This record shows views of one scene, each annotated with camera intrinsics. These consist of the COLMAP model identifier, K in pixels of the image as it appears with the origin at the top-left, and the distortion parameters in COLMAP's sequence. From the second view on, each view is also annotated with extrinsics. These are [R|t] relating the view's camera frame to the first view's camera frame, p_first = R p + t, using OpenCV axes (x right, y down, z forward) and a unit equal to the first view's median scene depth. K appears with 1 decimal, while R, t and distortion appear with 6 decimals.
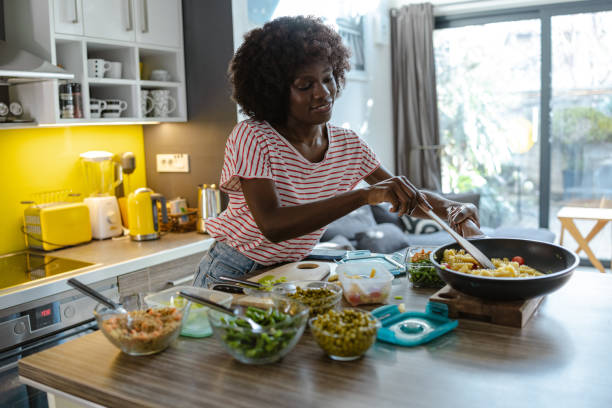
lens RADIAL K [[568.4, 0, 306.6], [0, 568.4, 204.5], [0, 0, 1]] dist [-0.088403, 0.000000]
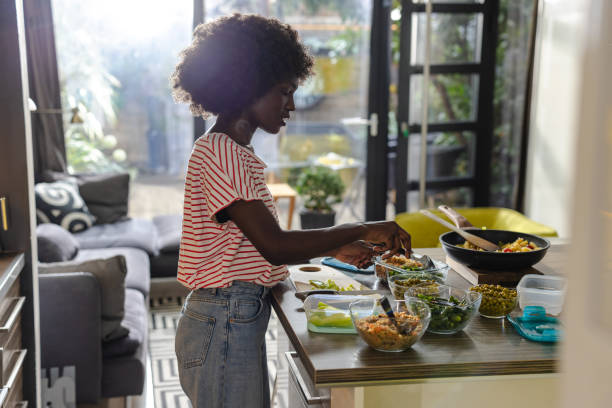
lens RADIAL K [[854.0, 0, 297.6], [0, 854.0, 216.2], [0, 0, 1]] dist [0.260365, 0.000000]
pose [[0.761828, -0.083777, 0.642339, -0.645943], [0.054602, 0.996378, 0.065193, -0.060776], [-0.645474, -0.014593, 0.763643, -0.101576]]
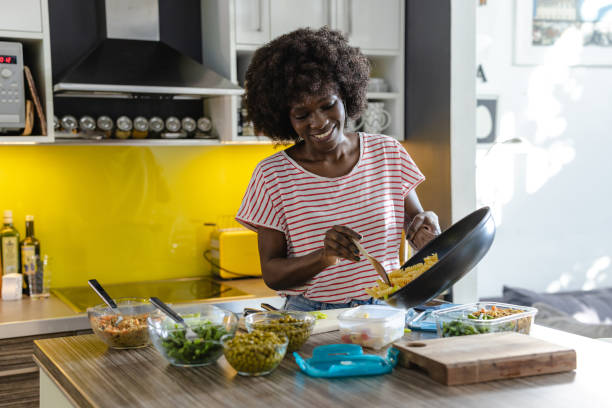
lens RADIAL K [[854.8, 0, 291.4], [0, 854.8, 204.9], [0, 0, 1]] dist [0.205171, 0.000000]
pose [[0.831741, 0.051903, -0.552732, 0.400573], [-0.086297, 0.995605, -0.036369, 0.004118], [0.548415, 0.077949, 0.832565, -0.123287]]
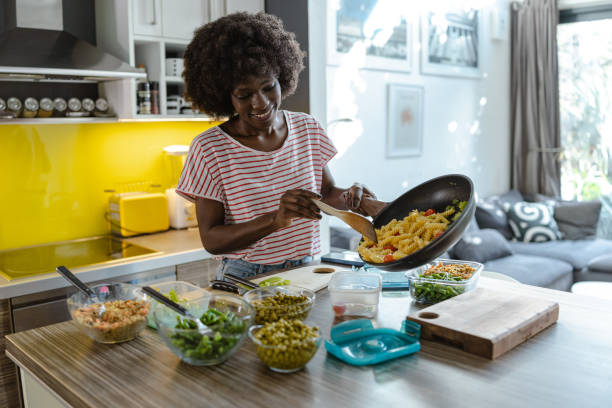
lens RADIAL K [[568.4, 0, 303.6], [0, 568.4, 200.9], [0, 0, 1]] dist [-0.088403, 0.000000]
pose [[0.969397, 0.049724, -0.240411, 0.129164], [-0.049300, 0.998754, 0.007782, -0.011597], [0.240499, 0.004309, 0.970640, 0.024679]]
